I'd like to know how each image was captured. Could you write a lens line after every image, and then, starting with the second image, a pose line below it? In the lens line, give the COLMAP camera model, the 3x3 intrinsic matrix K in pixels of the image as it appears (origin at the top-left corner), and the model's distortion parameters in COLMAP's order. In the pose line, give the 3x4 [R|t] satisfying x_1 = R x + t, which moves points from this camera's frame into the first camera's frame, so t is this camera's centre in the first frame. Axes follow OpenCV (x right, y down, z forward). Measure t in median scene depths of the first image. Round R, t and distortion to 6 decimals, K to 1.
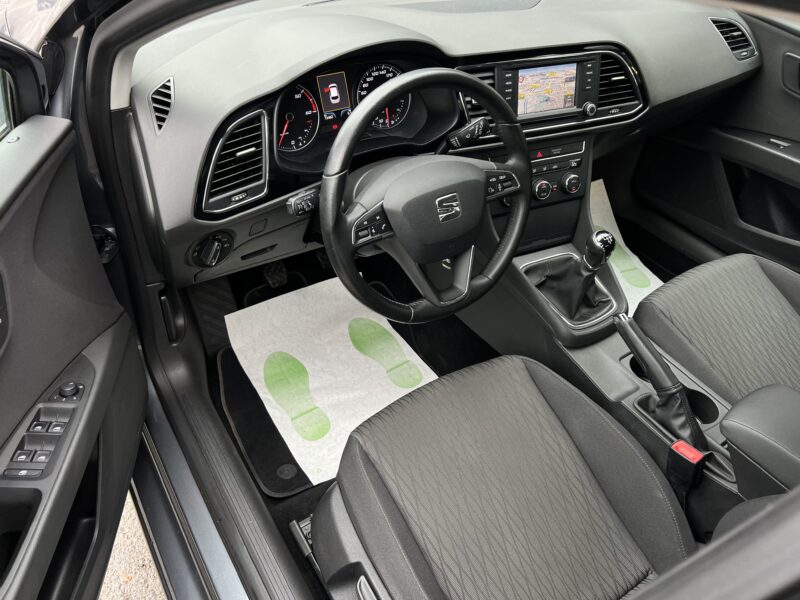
lens RADIAL K [[594.6, 0, 400.0], [0, 594.6, 300.0], [0, 0, 1]] dist [0.004677, 0.001175]
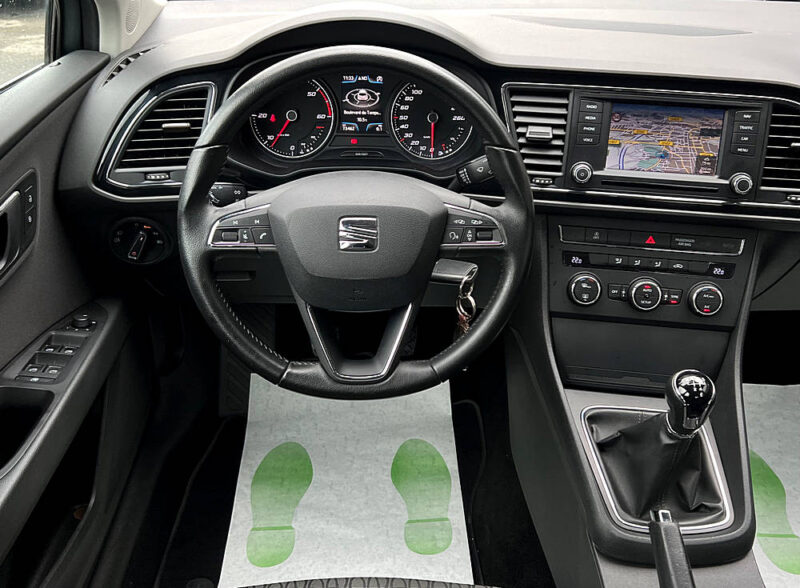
lens RADIAL K [[816.4, 0, 398.7], [0, 816.4, 287.8], [0, 0, 1]] dist [0.118702, -0.336297]
pose [[0.849207, 0.220402, -0.479866, 0.461789], [-0.329449, 0.931320, -0.155264, 0.030096], [0.412688, 0.289943, 0.863494, 0.150103]]
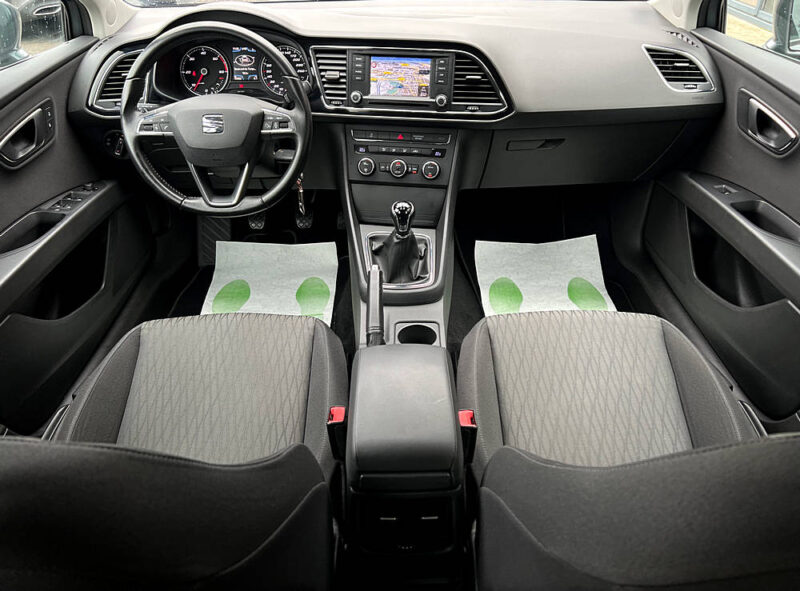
lens RADIAL K [[596.3, 0, 401.2], [0, 596.3, 310.6], [0, 0, 1]] dist [0.006259, -0.005806]
pose [[0.844749, 0.257570, -0.469102, 0.905007], [-0.315484, 0.947729, -0.047747, 0.133501], [0.432284, 0.188329, 0.881852, 0.052958]]
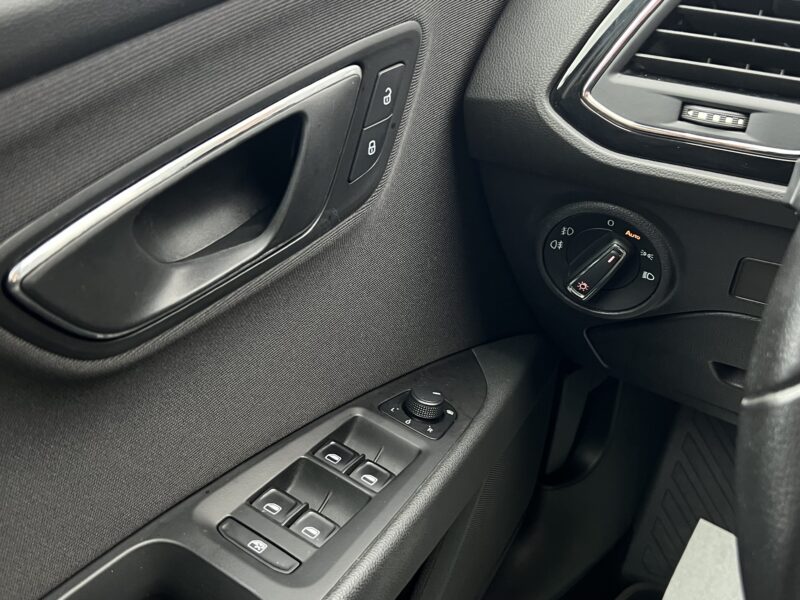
lens RADIAL K [[896.2, 0, 400.0], [0, 896.2, 300.0], [0, 0, 1]] dist [0.126773, -0.467539]
pose [[0.444995, 0.445406, -0.776913, 0.048082], [-0.620698, 0.778758, 0.090944, -0.032187], [0.645534, 0.441758, 0.623005, 0.499434]]
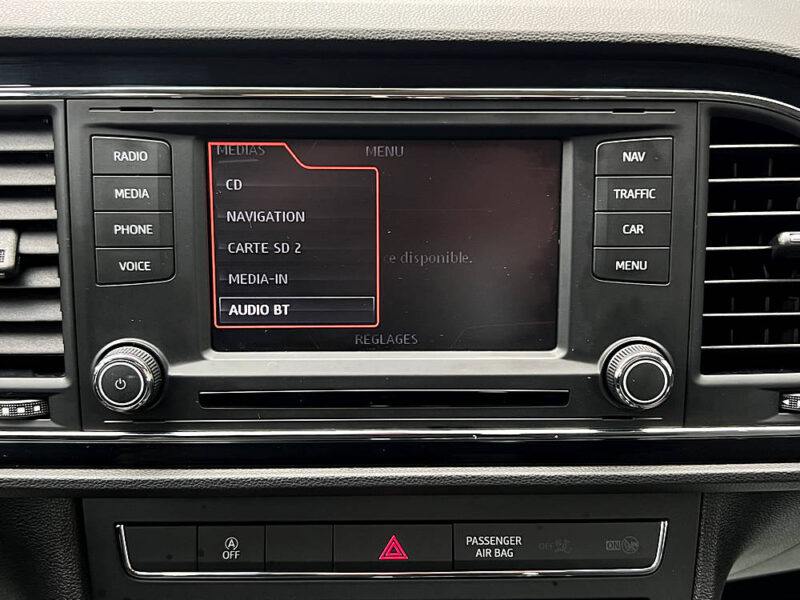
lens RADIAL K [[912.1, 0, 408.2], [0, 912.1, 312.2], [0, 0, 1]] dist [0.014409, -0.034867]
pose [[0.917899, 0.114677, -0.379882, 0.368247], [-0.222896, 0.941035, -0.254501, -0.254661], [0.328297, 0.318281, 0.889336, 0.727422]]
